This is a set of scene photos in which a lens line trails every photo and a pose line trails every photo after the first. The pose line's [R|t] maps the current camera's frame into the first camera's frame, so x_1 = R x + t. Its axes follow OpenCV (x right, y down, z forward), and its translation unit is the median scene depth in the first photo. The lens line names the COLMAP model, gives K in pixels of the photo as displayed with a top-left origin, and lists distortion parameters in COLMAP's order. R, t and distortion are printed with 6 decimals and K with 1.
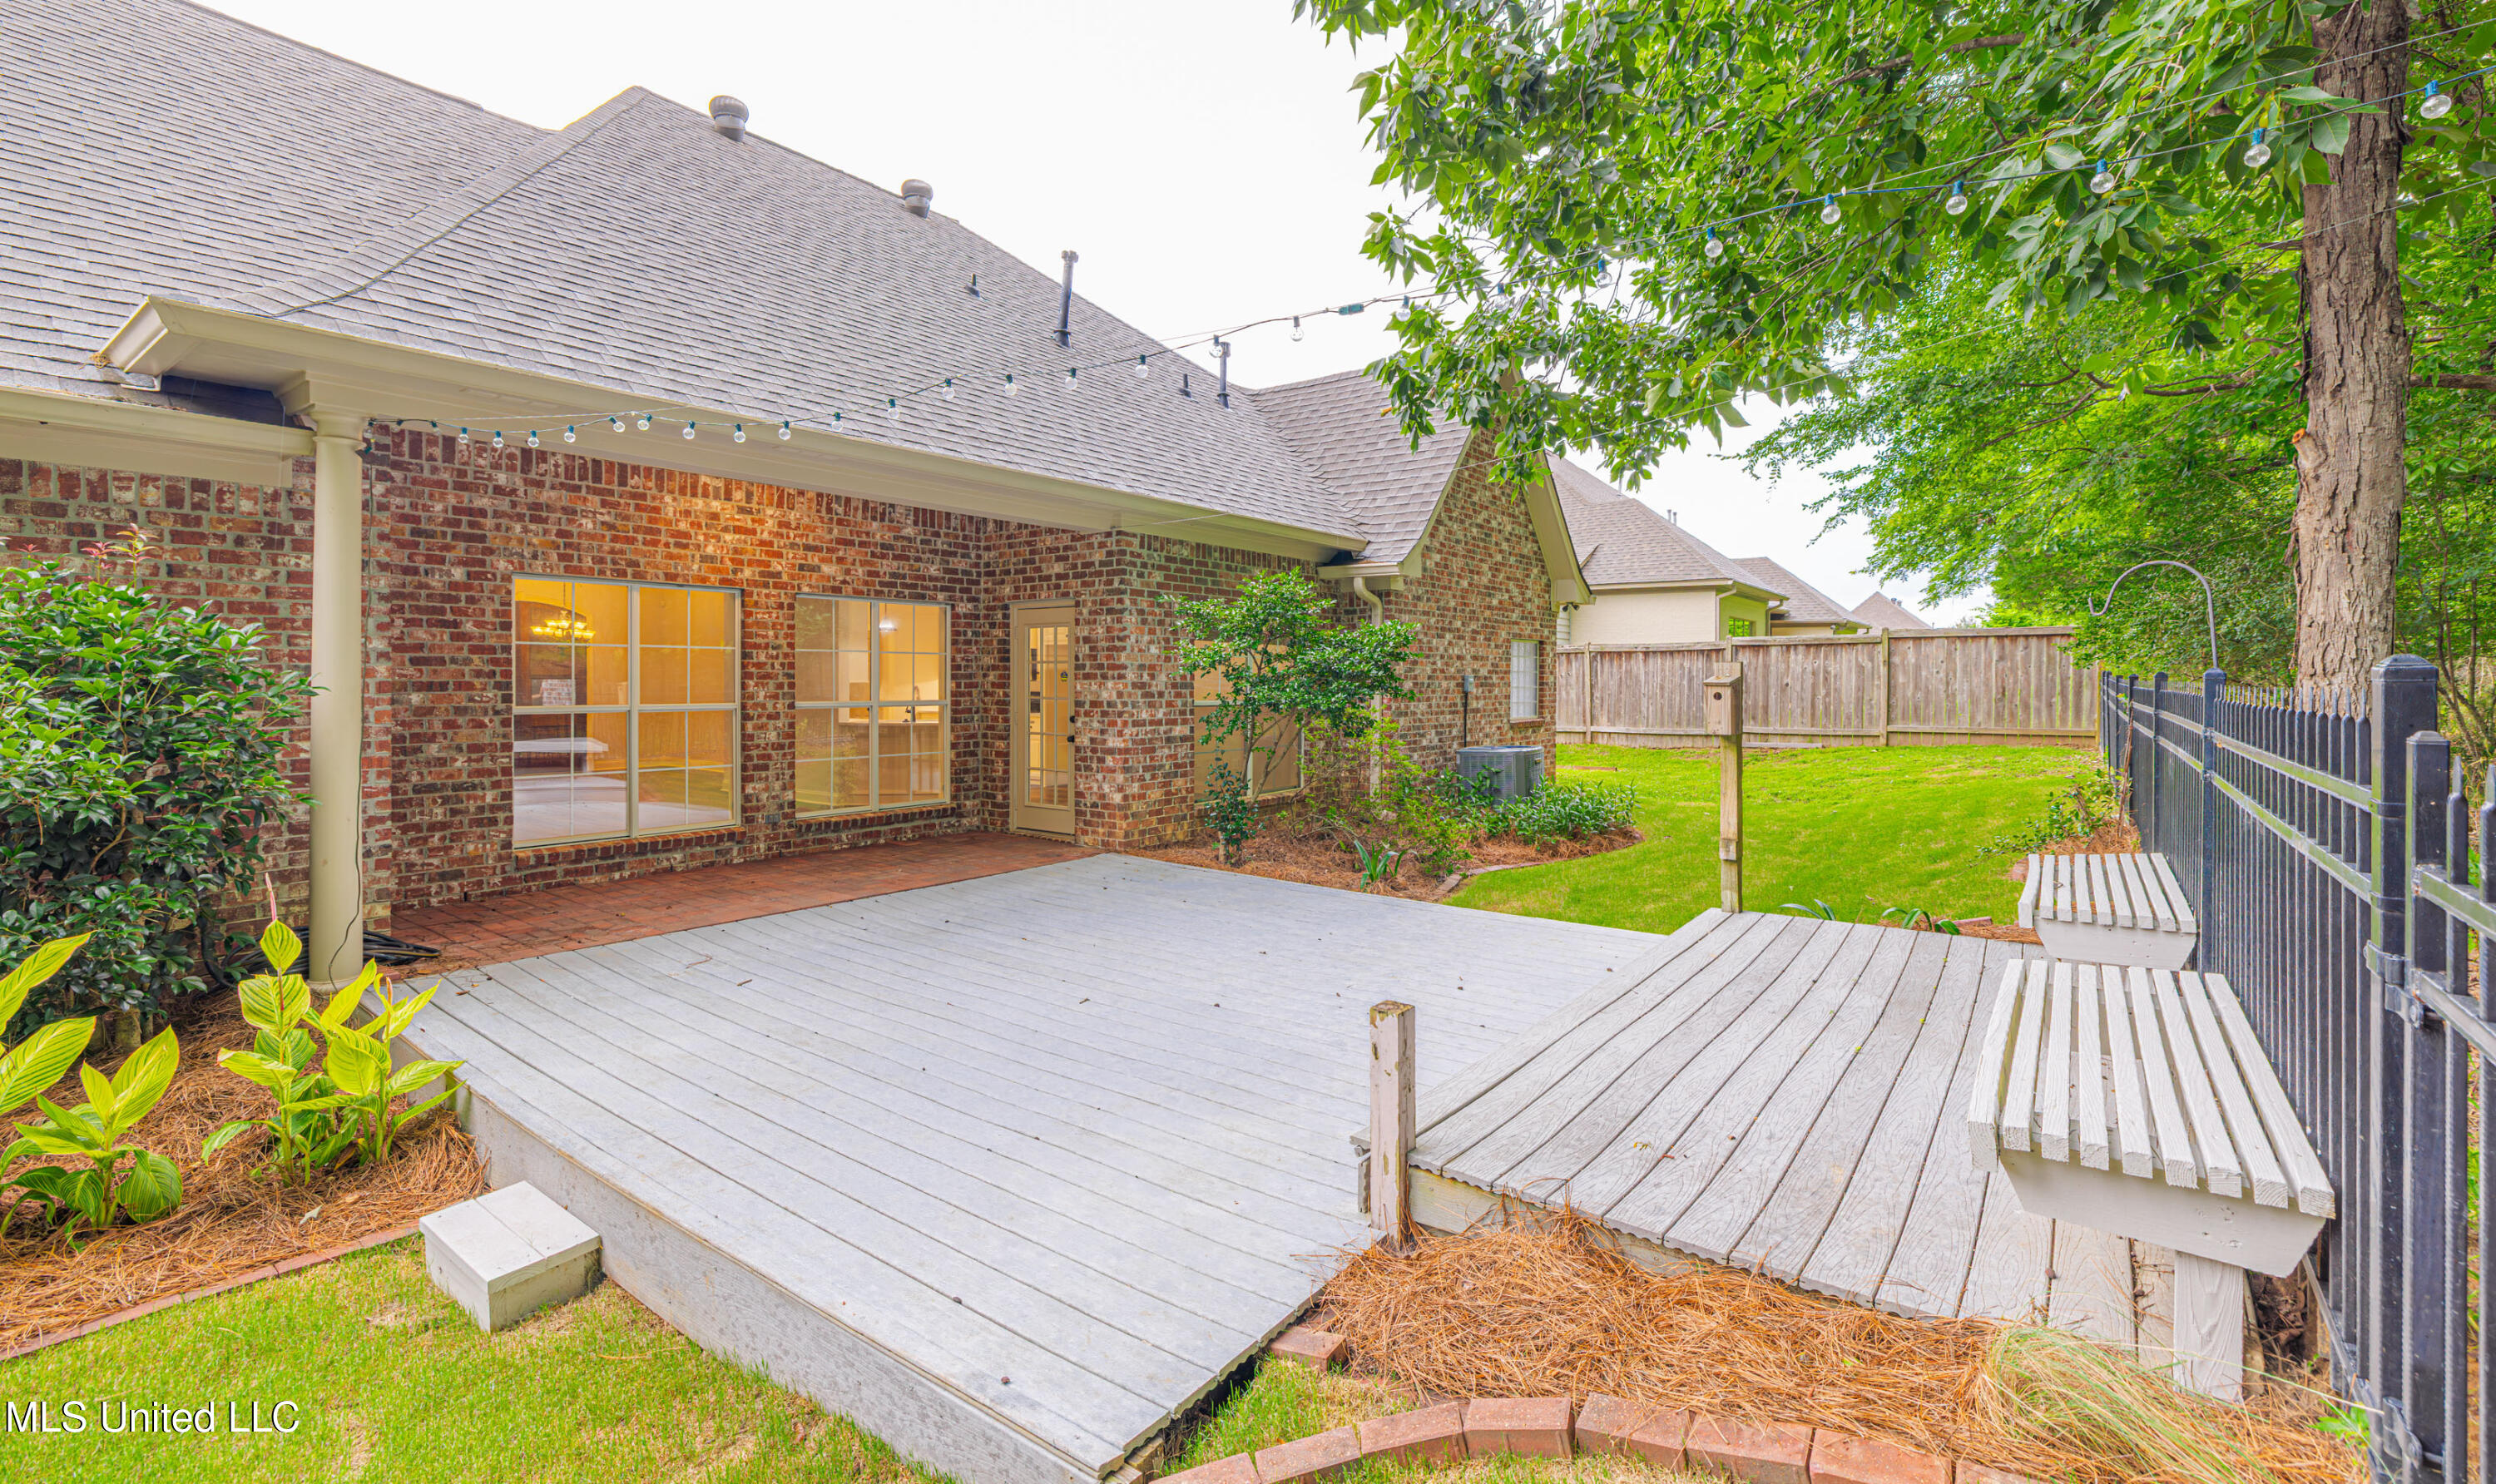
lens RADIAL K [[1074.1, 0, 1274.6], [0, 1074.1, 679.8], [0, 0, 1]] dist [0.001432, 0.000027]
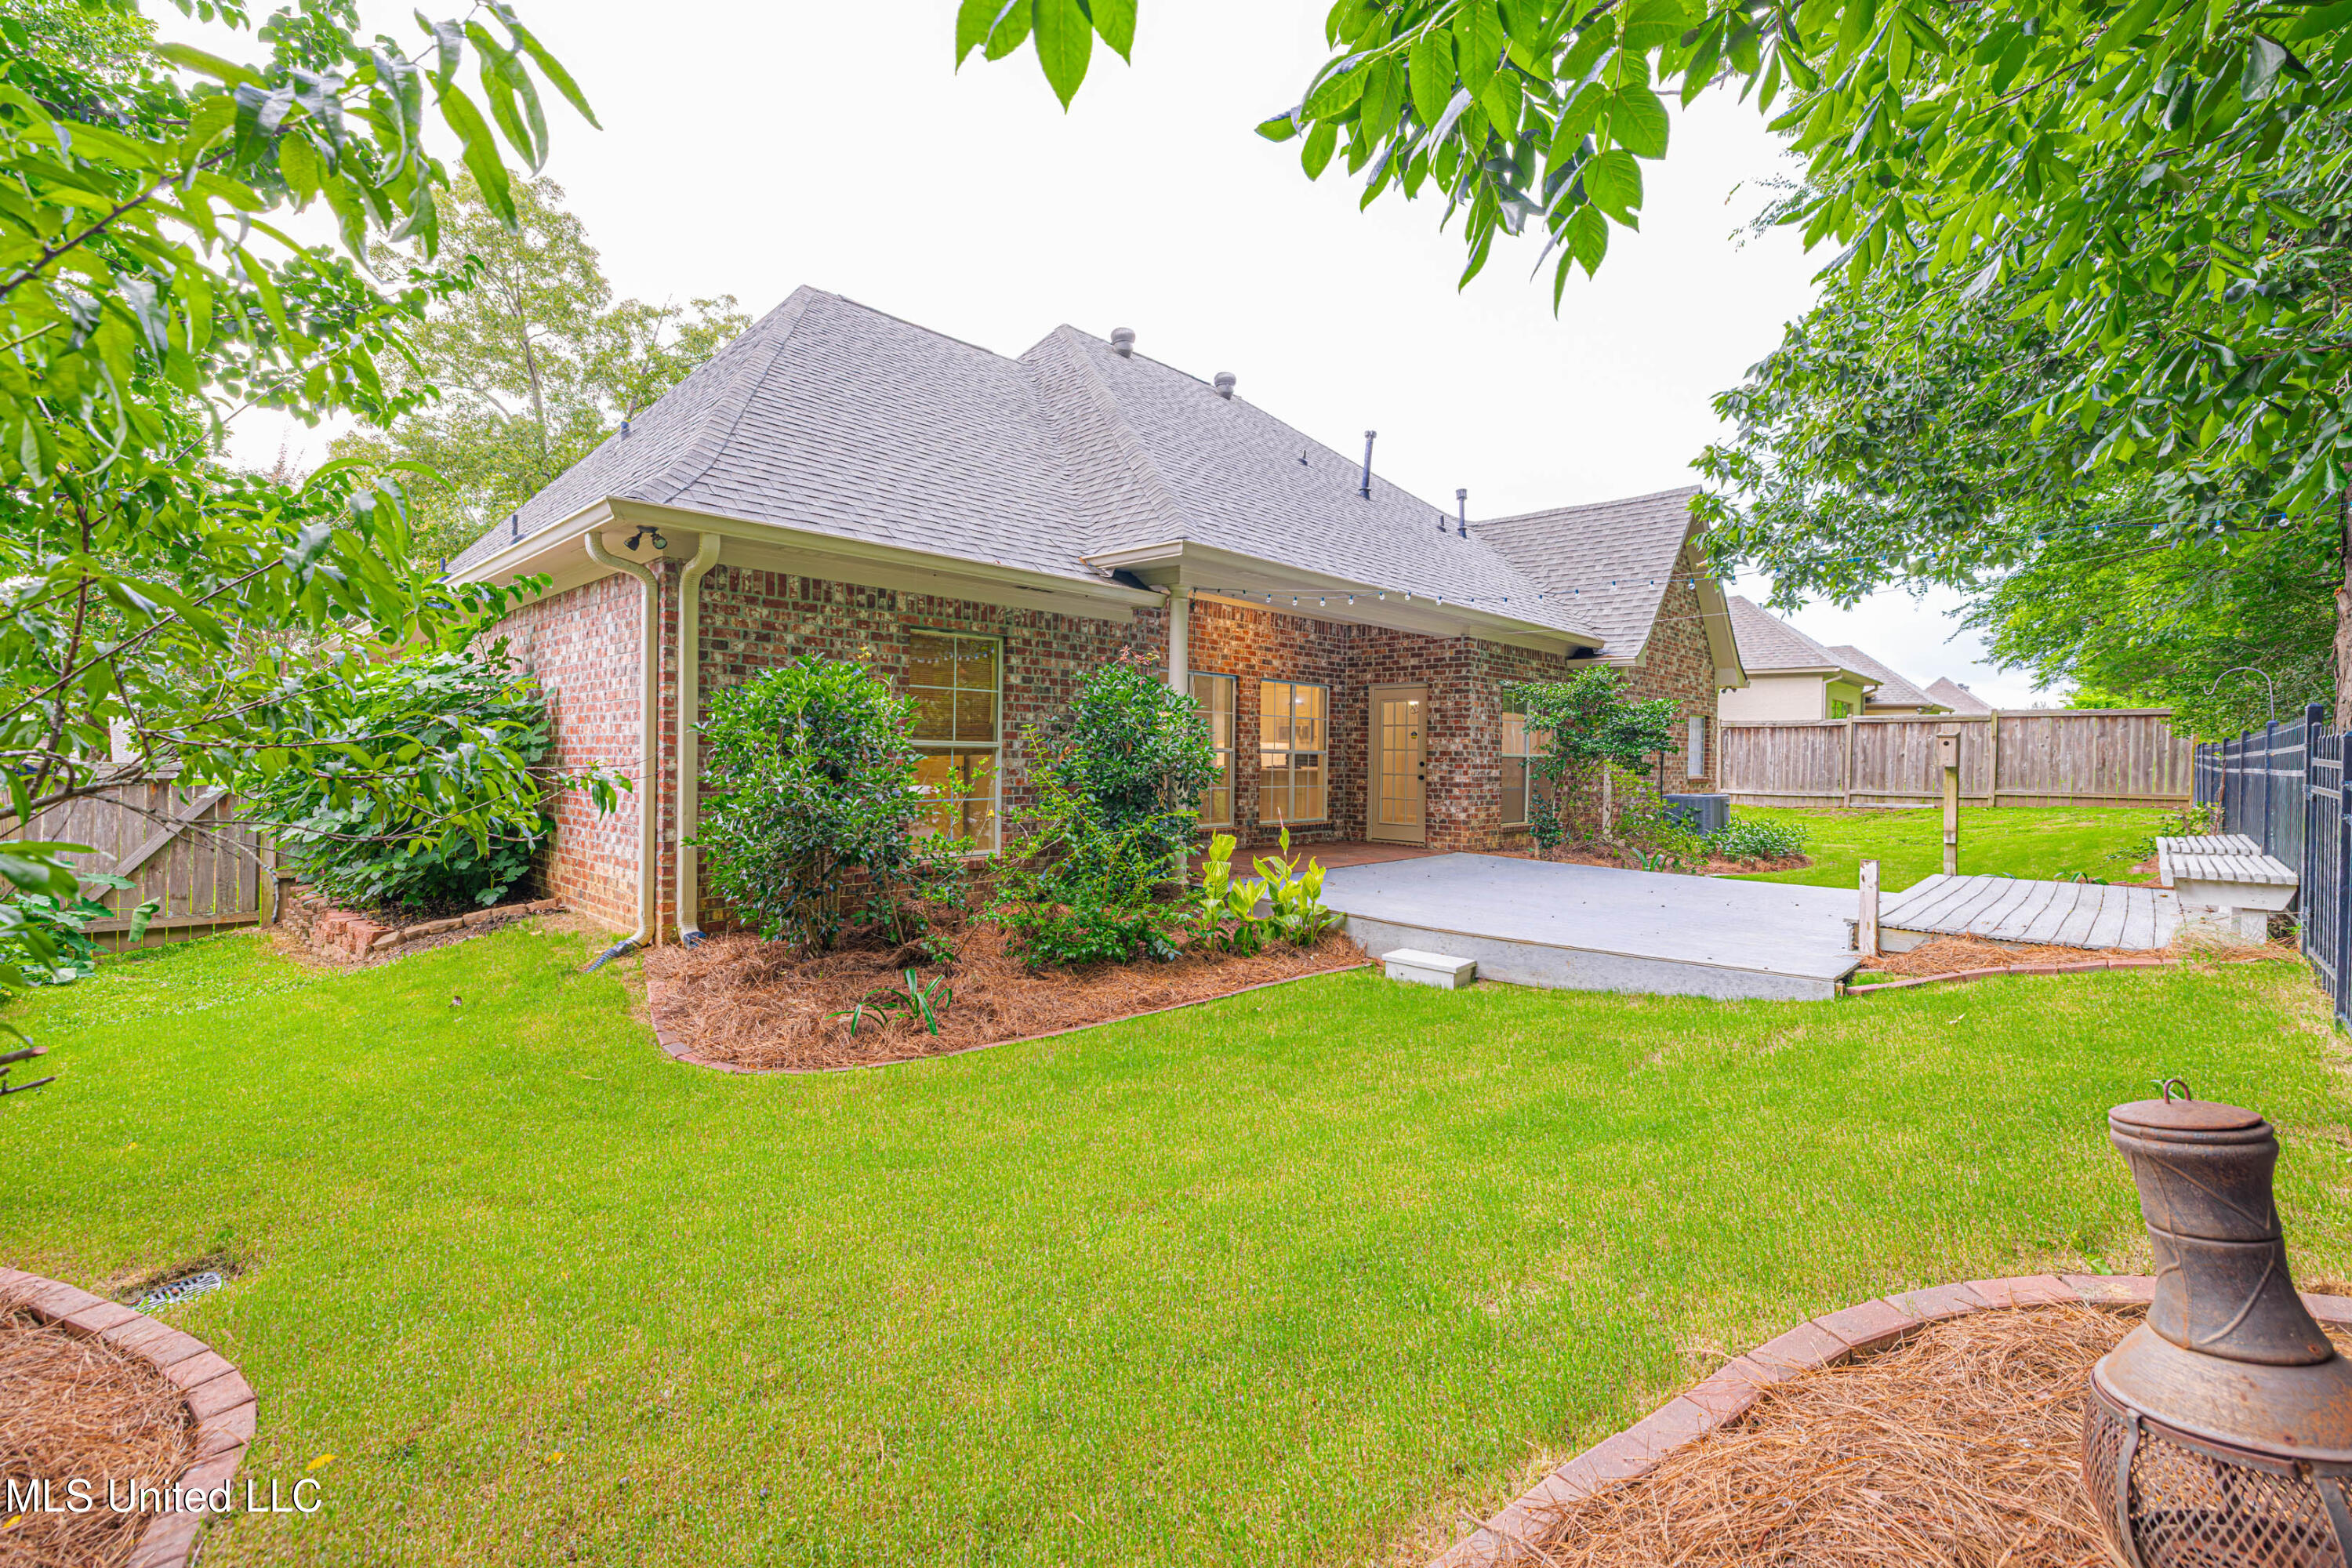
lens RADIAL K [[1013.1, 0, 1180.2], [0, 1013.1, 763.3], [0, 0, 1]] dist [-0.000251, 0.000559]
pose [[0.991997, 0.014168, -0.125461, -0.363723], [-0.013405, 0.999886, 0.006928, 0.032311], [0.125545, -0.005191, 0.992074, -0.451328]]
